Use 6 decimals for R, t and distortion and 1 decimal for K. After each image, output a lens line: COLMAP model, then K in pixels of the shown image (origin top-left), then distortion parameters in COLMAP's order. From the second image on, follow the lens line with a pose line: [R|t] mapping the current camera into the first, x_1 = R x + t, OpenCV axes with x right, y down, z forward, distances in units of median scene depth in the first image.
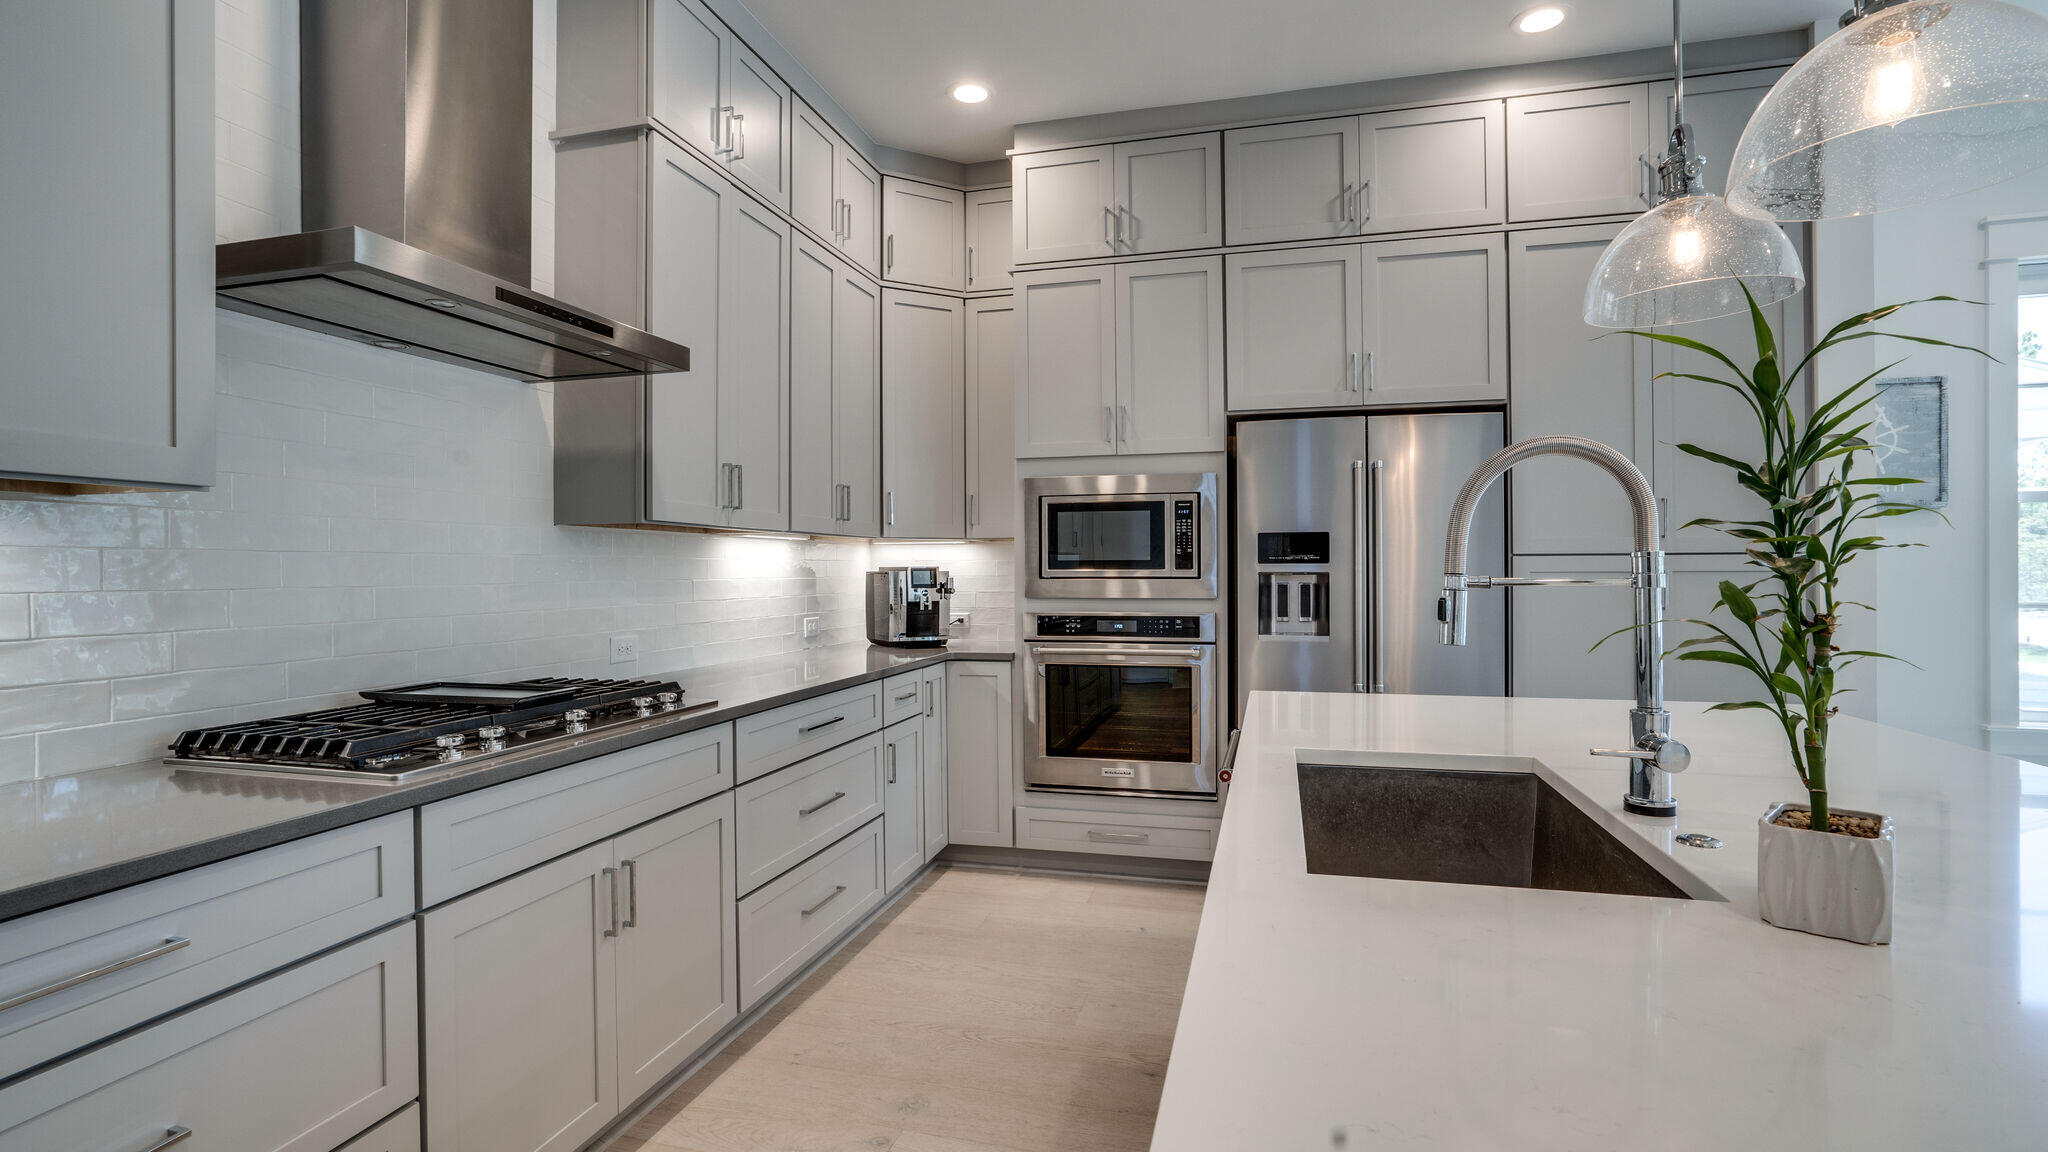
lens RADIAL K [[950.6, 0, 1019.0], [0, 950.6, 568.1], [0, 0, 1]] dist [-0.050602, 0.024902]
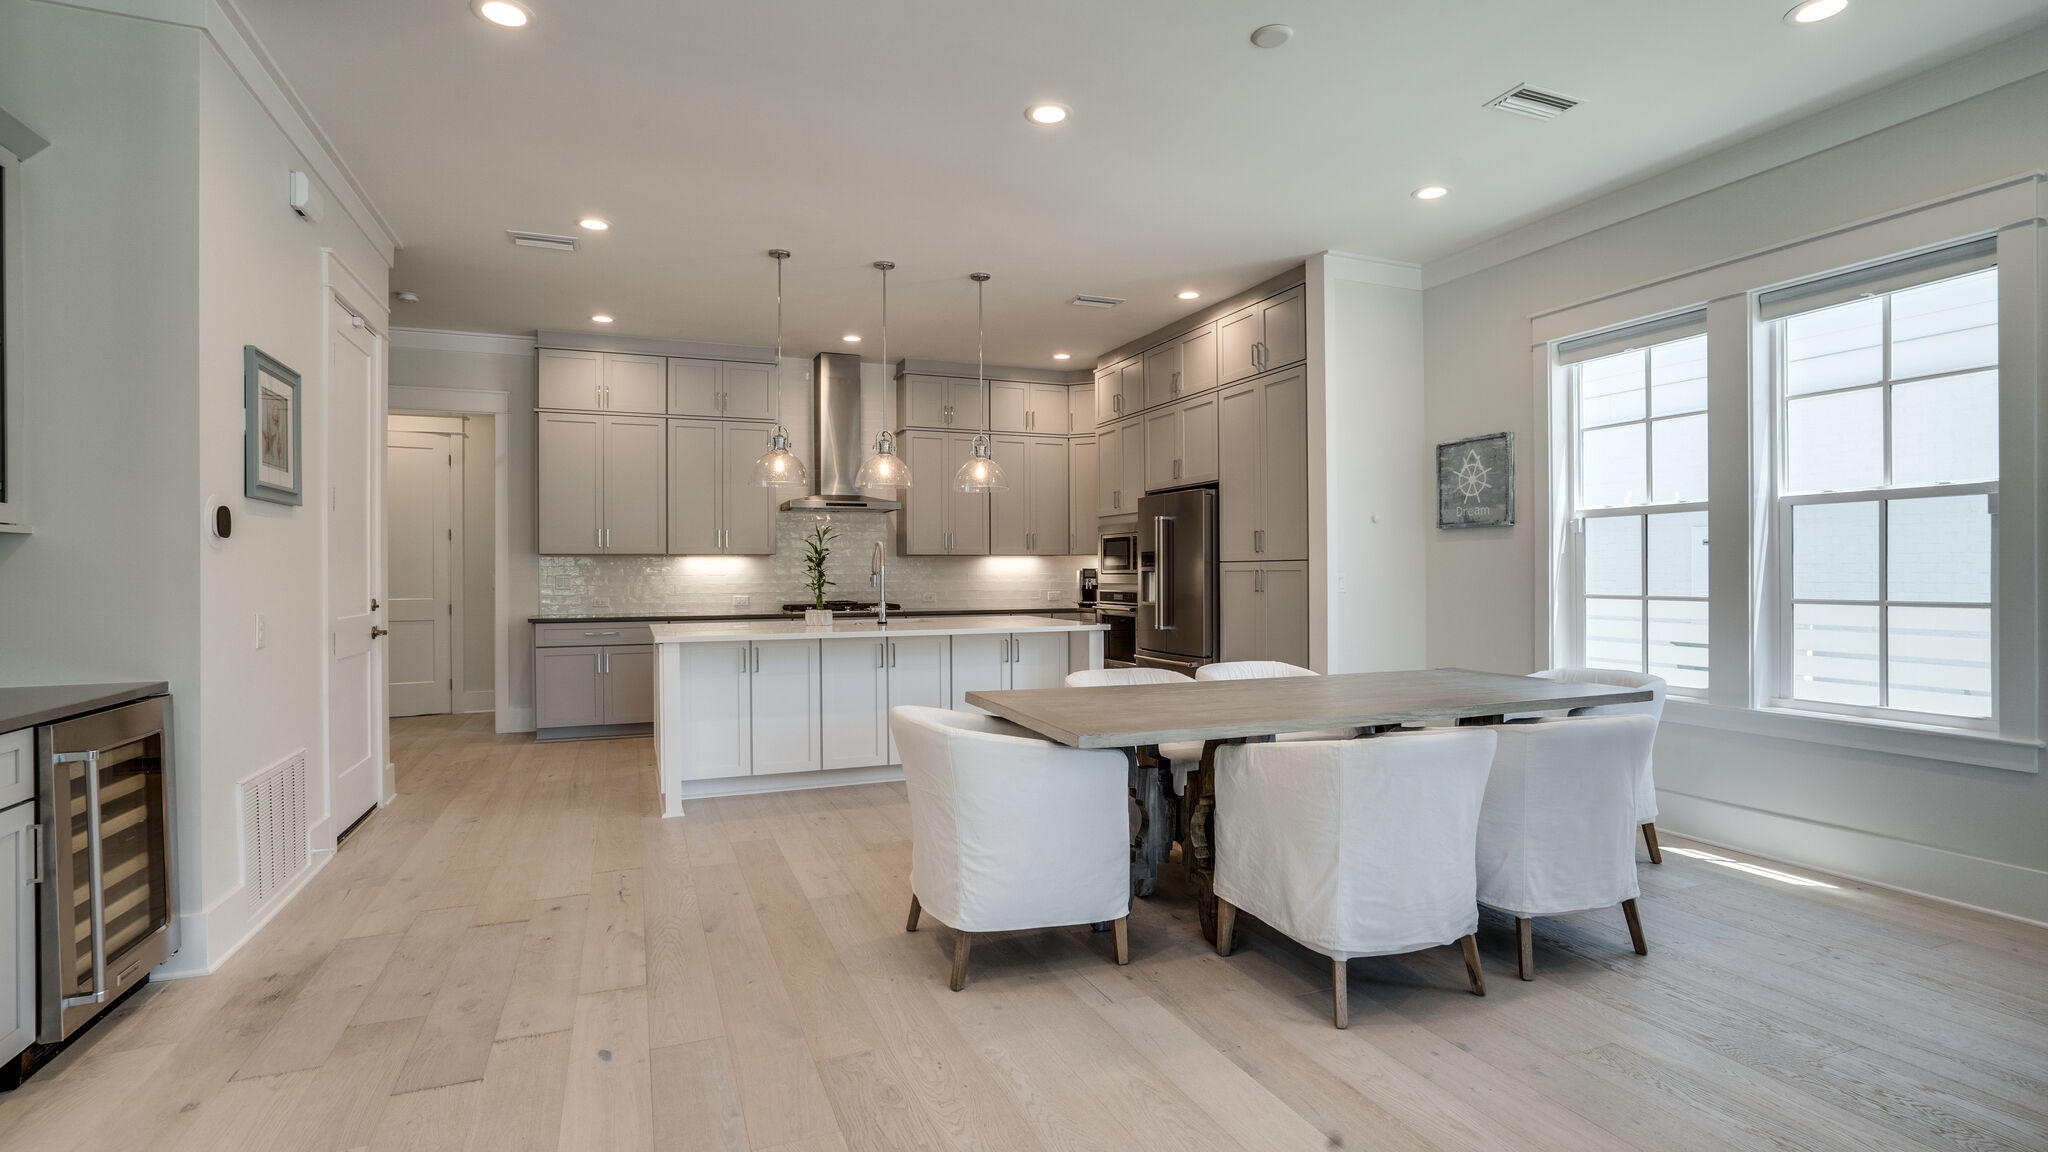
lens RADIAL K [[954.3, 0, 1019.1], [0, 954.3, 576.3], [0, 0, 1]] dist [-0.048497, 0.020468]
pose [[0.607687, 0.004236, -0.794165, 1.685859], [0.003263, 0.999964, 0.007830, -0.001352], [0.794170, -0.007349, 0.607651, -0.459116]]
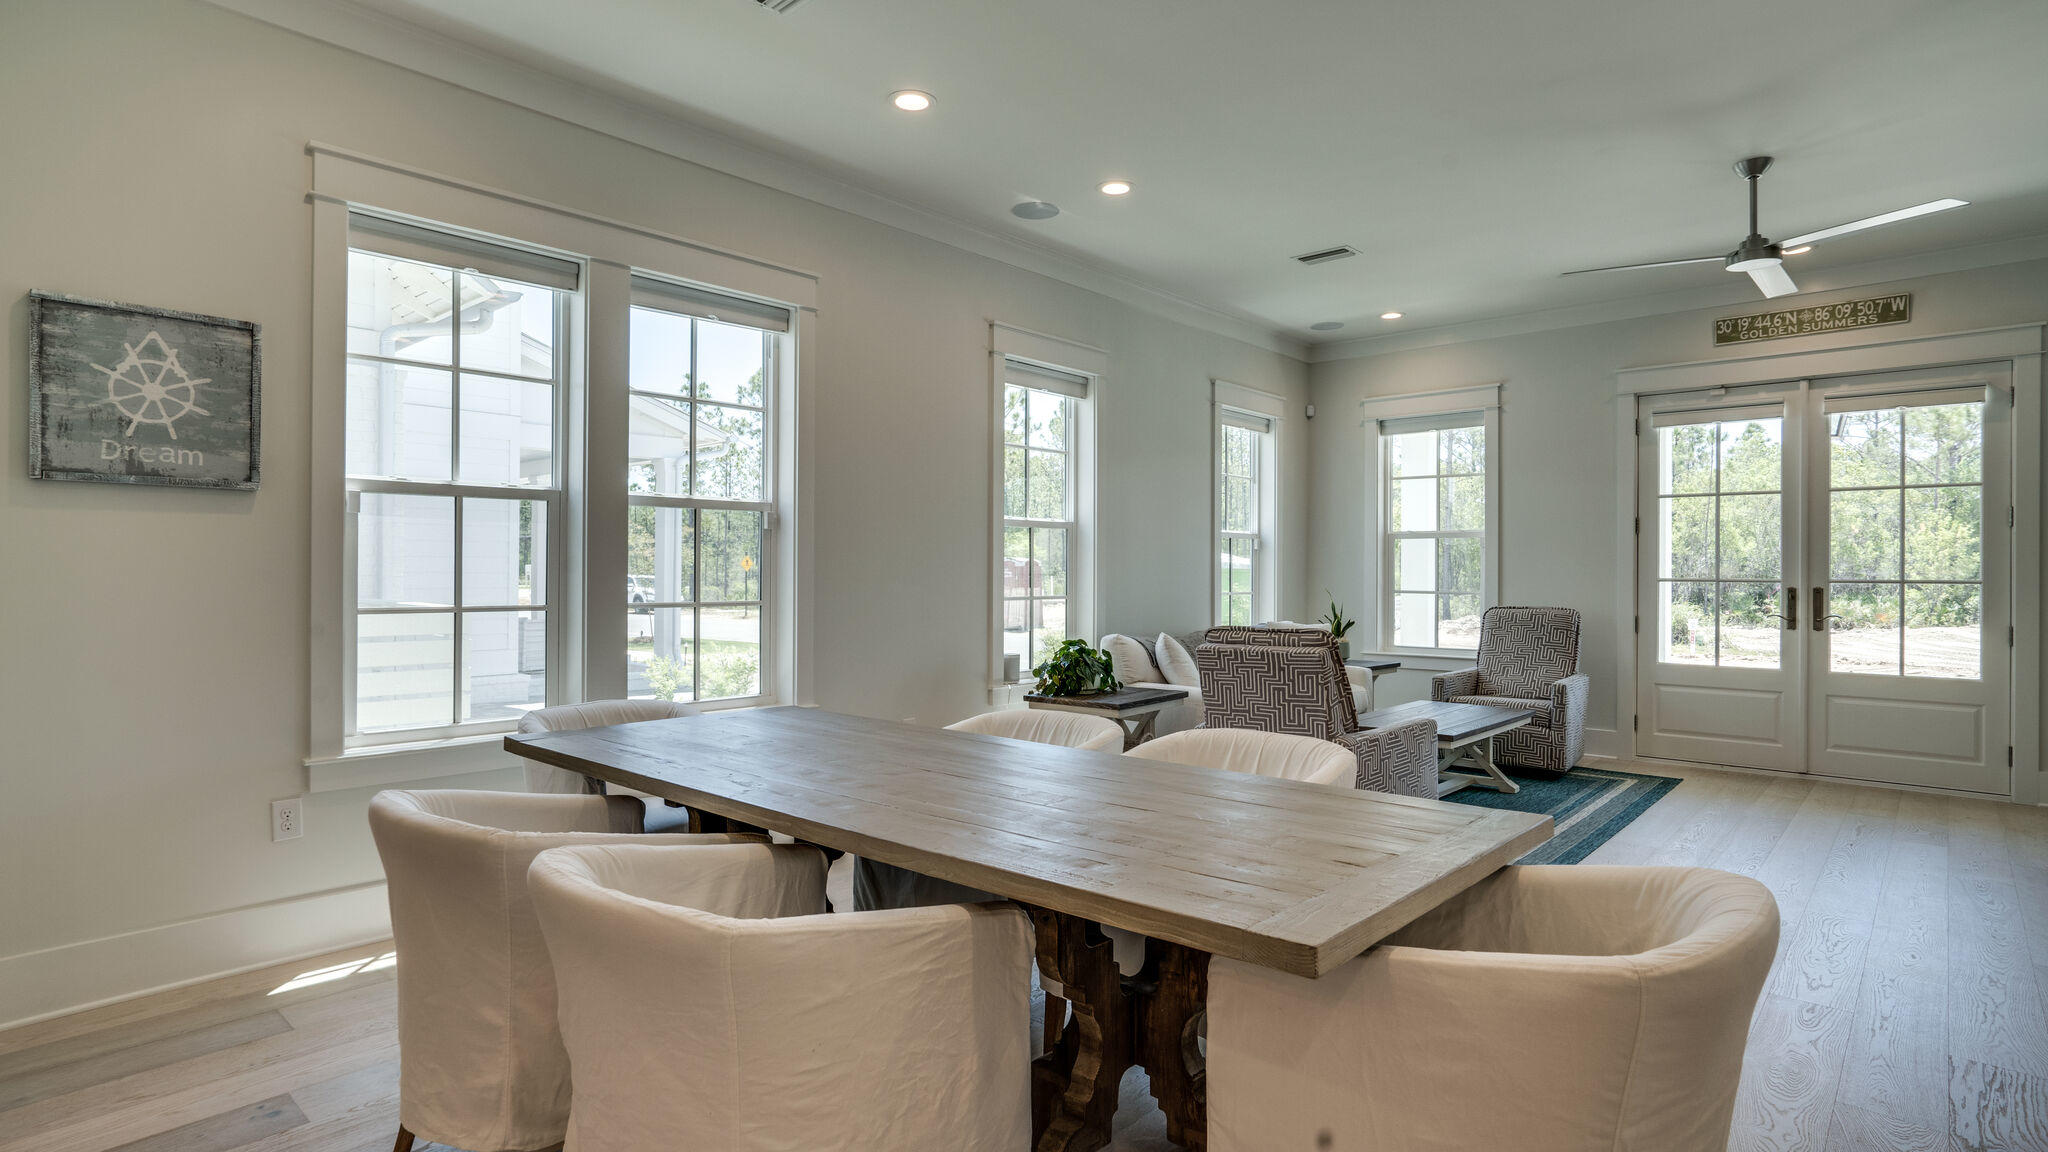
lens RADIAL K [[1039.5, 0, 1006.9], [0, 1039.5, 573.4], [0, 0, 1]] dist [-0.039642, 0.028623]
pose [[0.459399, 0.005202, 0.888215, 0.517813], [-0.006951, 0.999973, -0.002261, 0.003068], [-0.888203, -0.005135, 0.459423, 0.030342]]
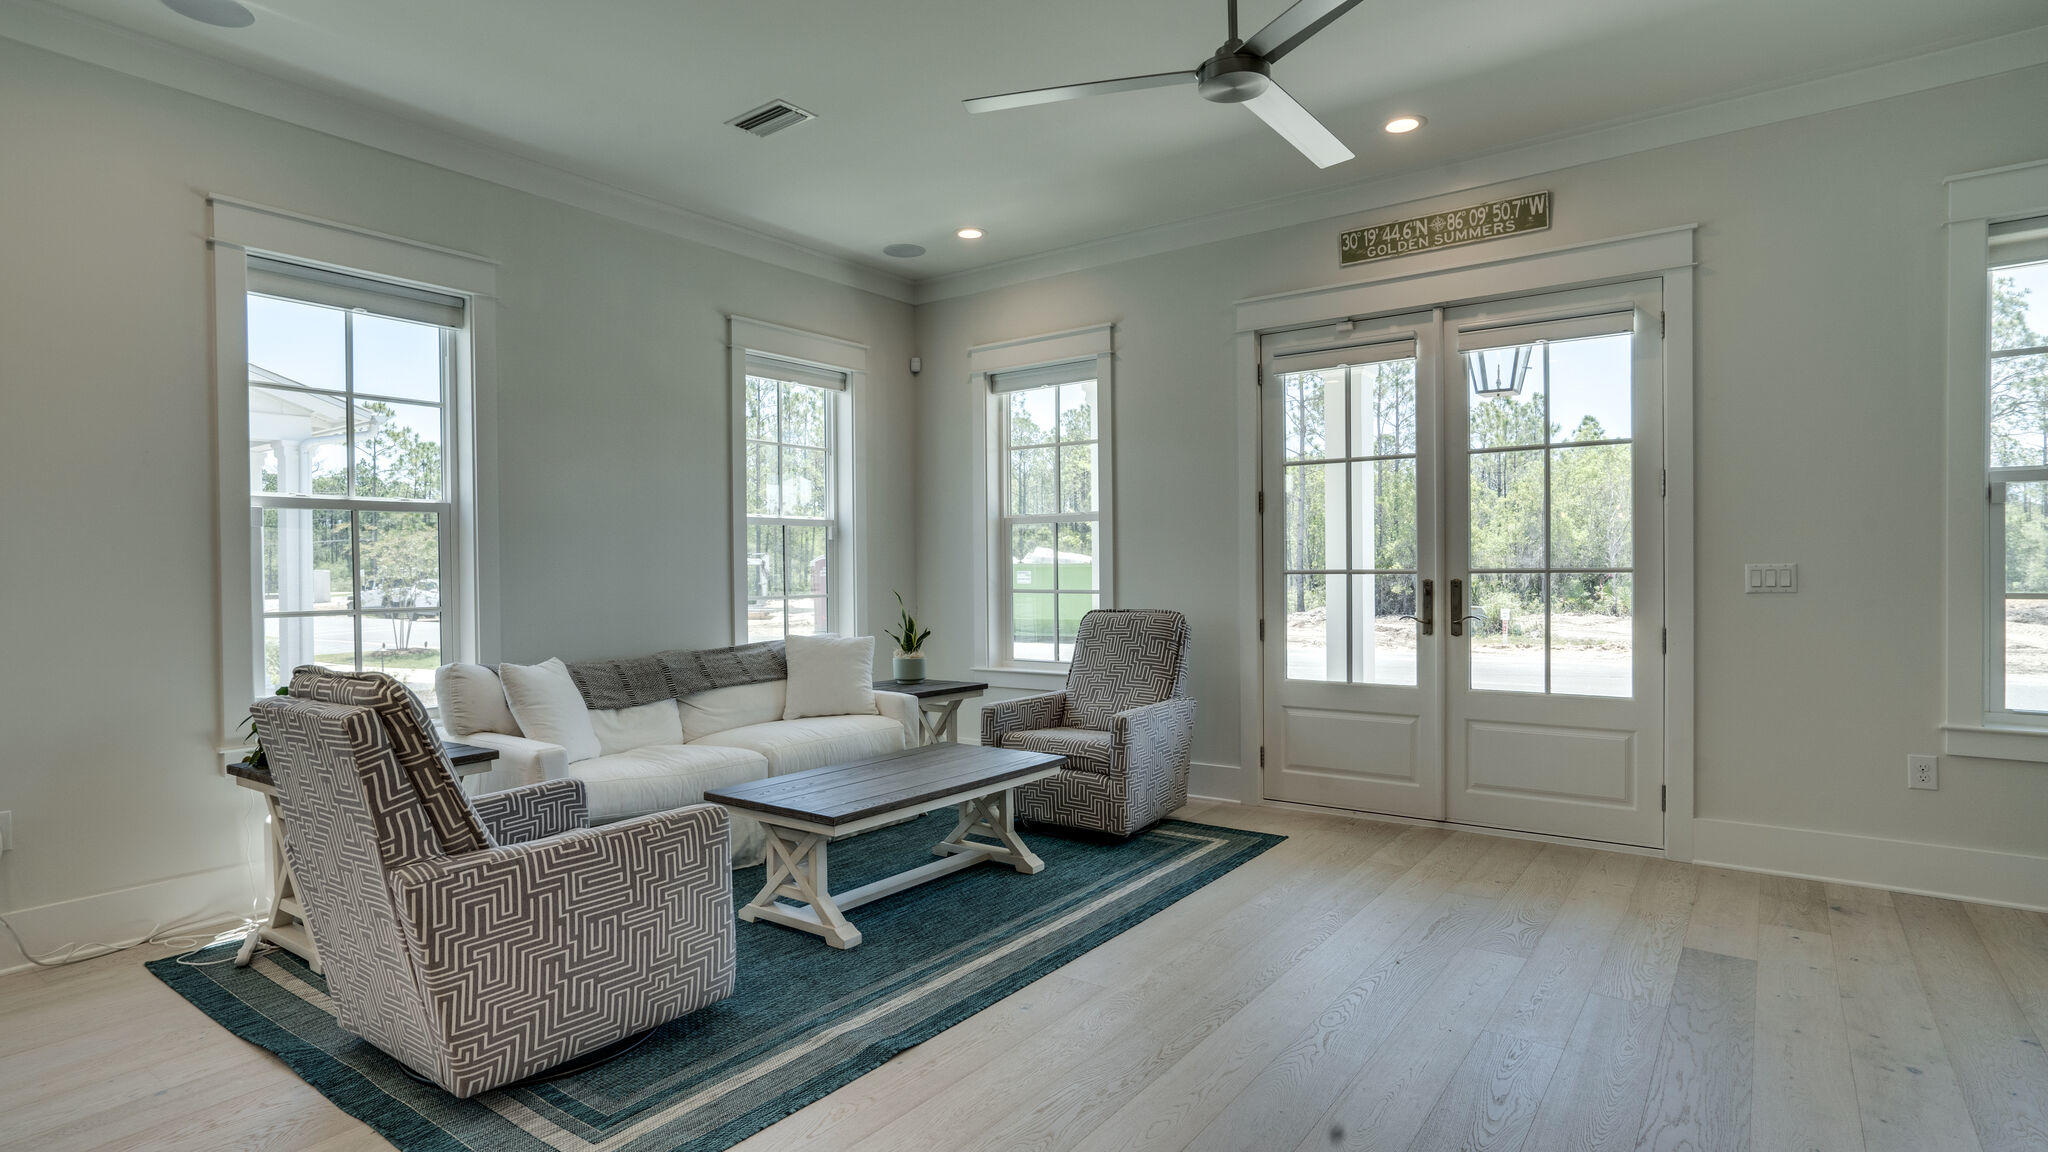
lens RADIAL K [[1038.3, 0, 1020.8], [0, 1038.3, 580.6], [0, 0, 1]] dist [-0.043402, 0.035108]
pose [[0.360589, -0.009795, 0.932673, 1.228529], [0.007748, 0.999942, 0.007506, 0.000854], [-0.932692, 0.004519, 0.360644, -0.341007]]
